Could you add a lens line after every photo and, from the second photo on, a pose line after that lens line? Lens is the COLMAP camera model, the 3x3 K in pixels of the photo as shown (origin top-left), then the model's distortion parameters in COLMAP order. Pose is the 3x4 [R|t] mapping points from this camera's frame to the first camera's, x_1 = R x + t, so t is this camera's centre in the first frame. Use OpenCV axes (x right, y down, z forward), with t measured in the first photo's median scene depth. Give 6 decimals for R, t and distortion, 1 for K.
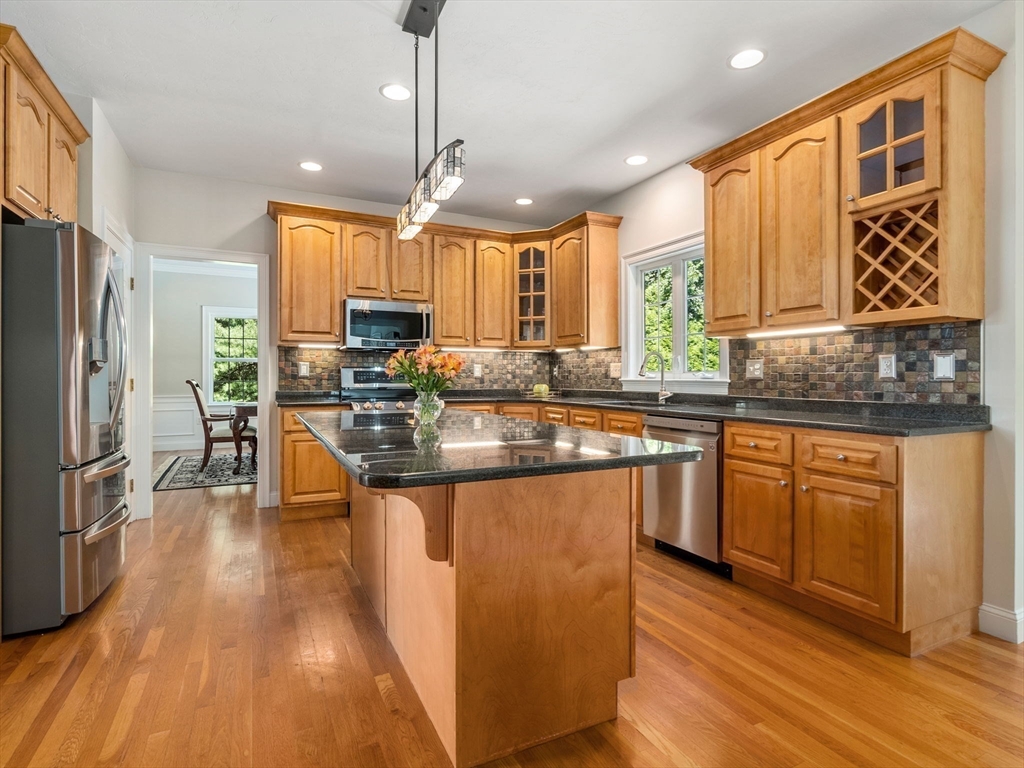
lens RADIAL K [[530.4, 0, 516.7], [0, 530.4, 374.3], [0, 0, 1]] dist [-0.003828, 0.001315]
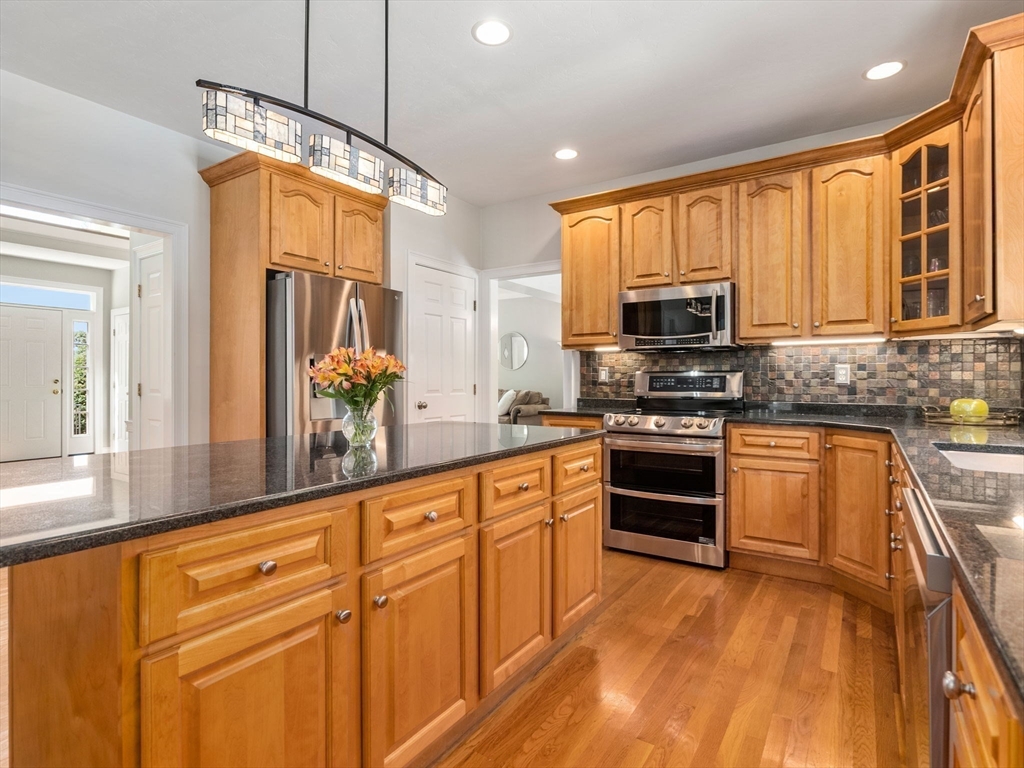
lens RADIAL K [[530.4, 0, 516.3], [0, 530.4, 379.0], [0, 0, 1]] dist [-0.003828, 0.001315]
pose [[0.503876, -0.001470, -0.863775, 0.299956], [0.003015, 0.999995, 0.000057, -0.002658], [0.863771, -0.002633, 0.503878, 0.384150]]
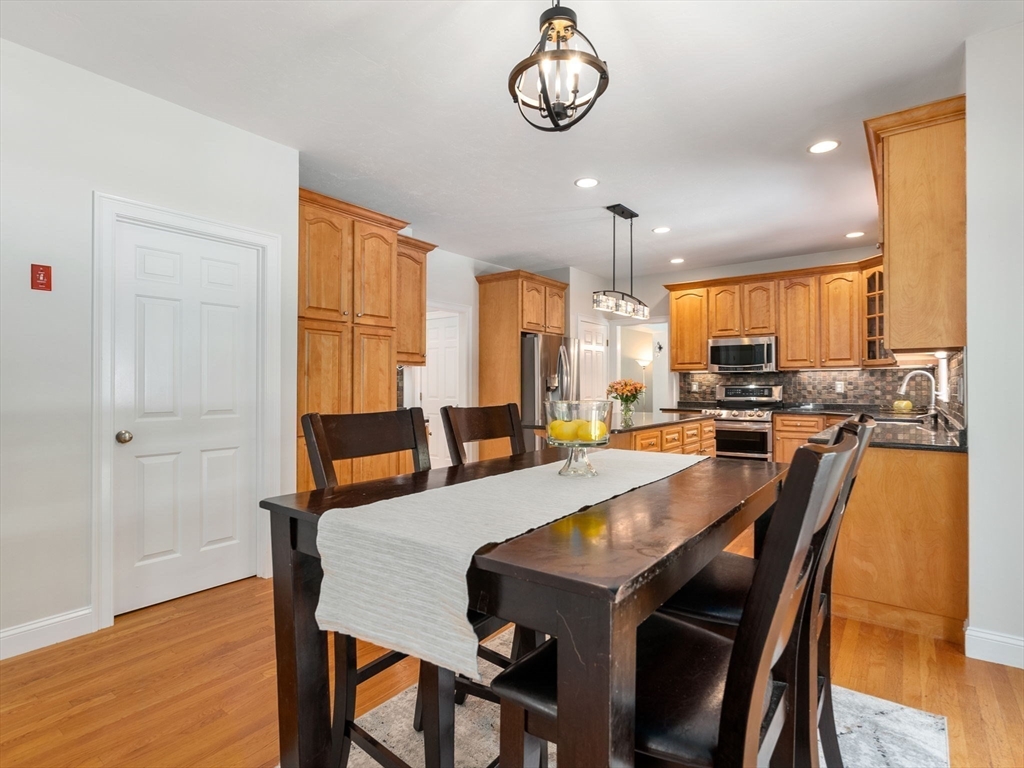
lens RADIAL K [[530.4, 0, 514.6], [0, 530.4, 382.5], [0, 0, 1]] dist [-0.003828, 0.001315]
pose [[0.449276, -0.007558, -0.893361, 0.679851], [0.004567, 0.999971, -0.006163, -0.014458], [0.893381, -0.001311, 0.449297, -0.130971]]
